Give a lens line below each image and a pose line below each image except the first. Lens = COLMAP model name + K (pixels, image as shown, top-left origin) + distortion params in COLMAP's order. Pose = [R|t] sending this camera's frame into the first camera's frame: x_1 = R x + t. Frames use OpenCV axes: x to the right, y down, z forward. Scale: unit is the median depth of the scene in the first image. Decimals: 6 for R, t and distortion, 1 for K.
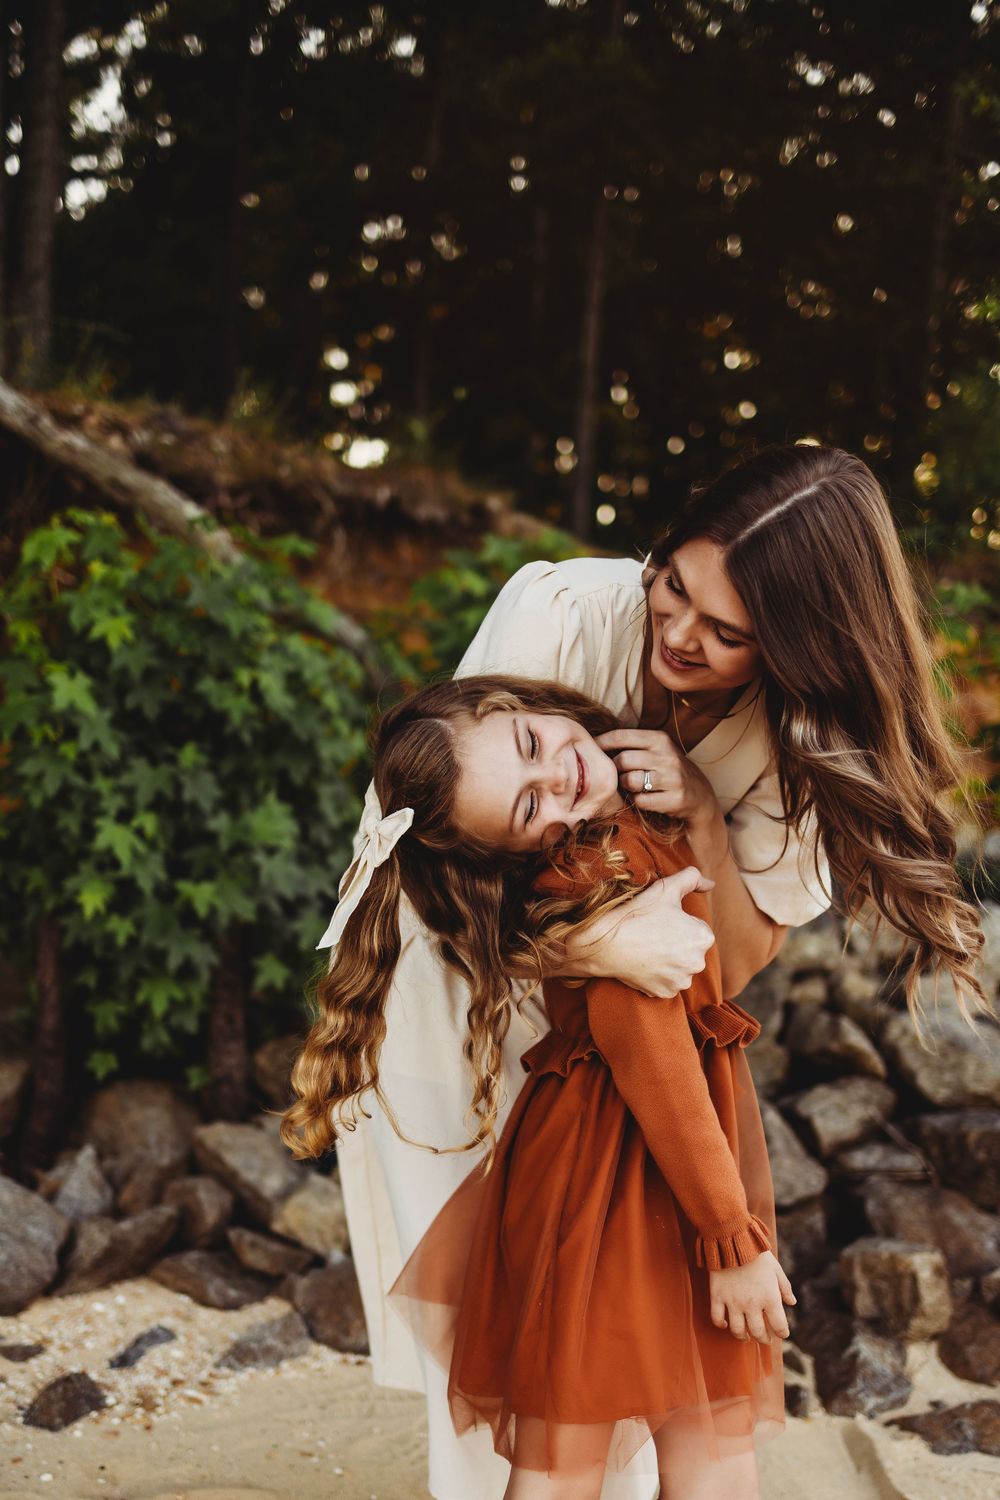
lens RADIAL K [[1792.6, 0, 498.0], [0, 1792.6, 875.3], [0, 0, 1]] dist [0.007623, 0.008391]
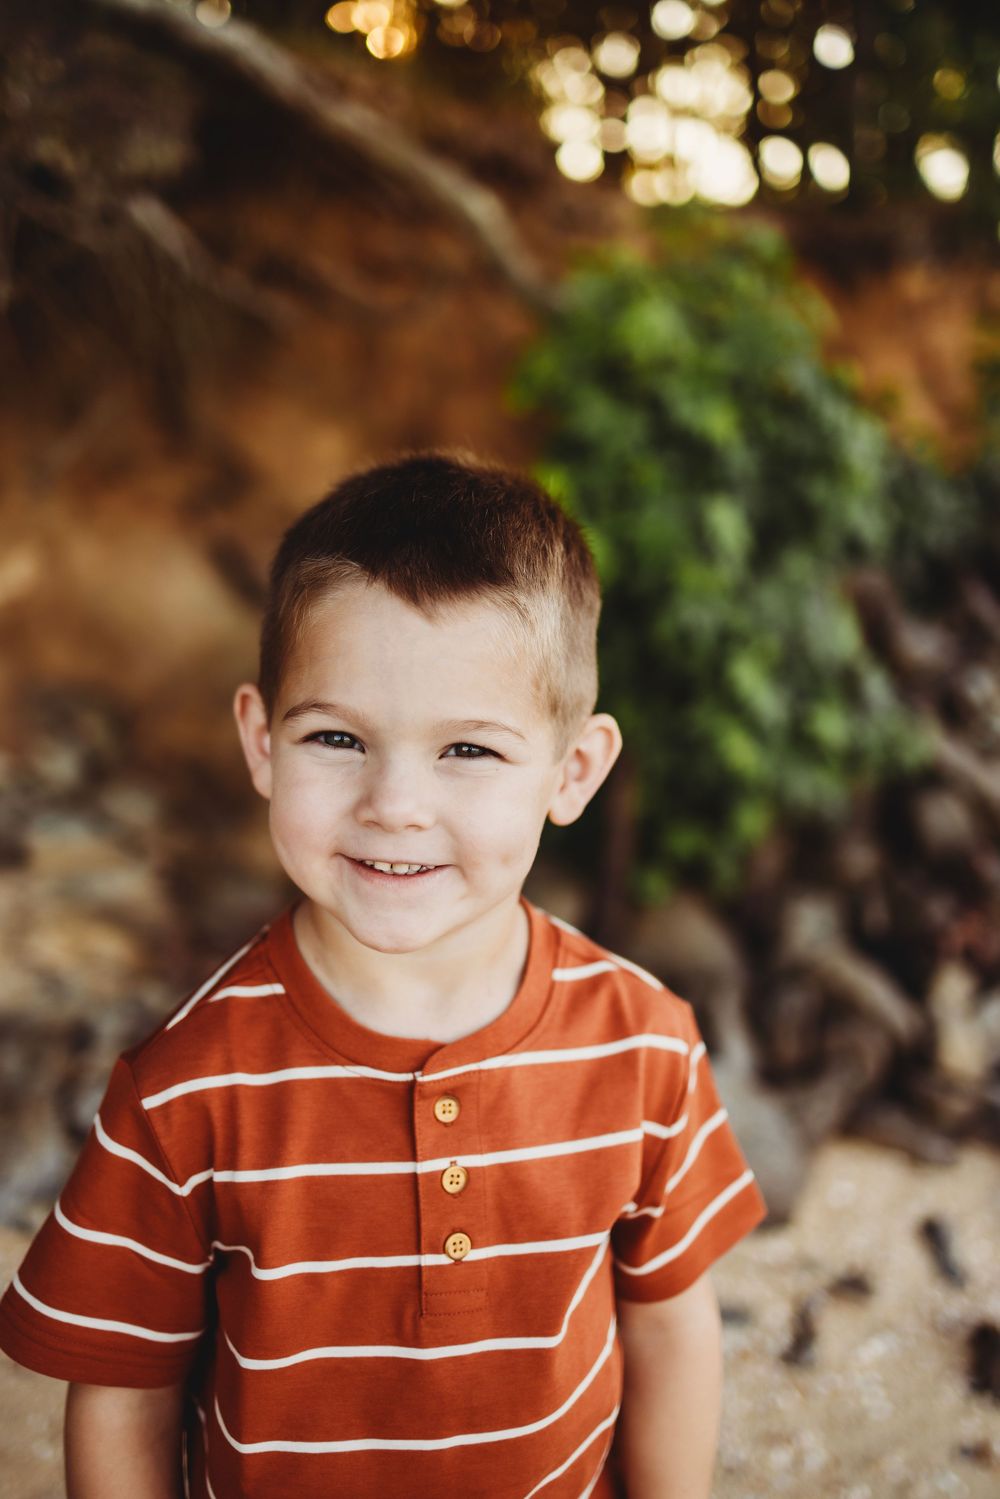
lens RADIAL K [[1462.3, 0, 500.0], [0, 1462.3, 749.5], [0, 0, 1]] dist [0.006176, 0.008251]
pose [[0.967290, -0.073559, 0.242776, -0.504758], [0.011589, 0.968850, 0.247377, -0.163334], [-0.253410, -0.236472, 0.938011, 0.328444]]
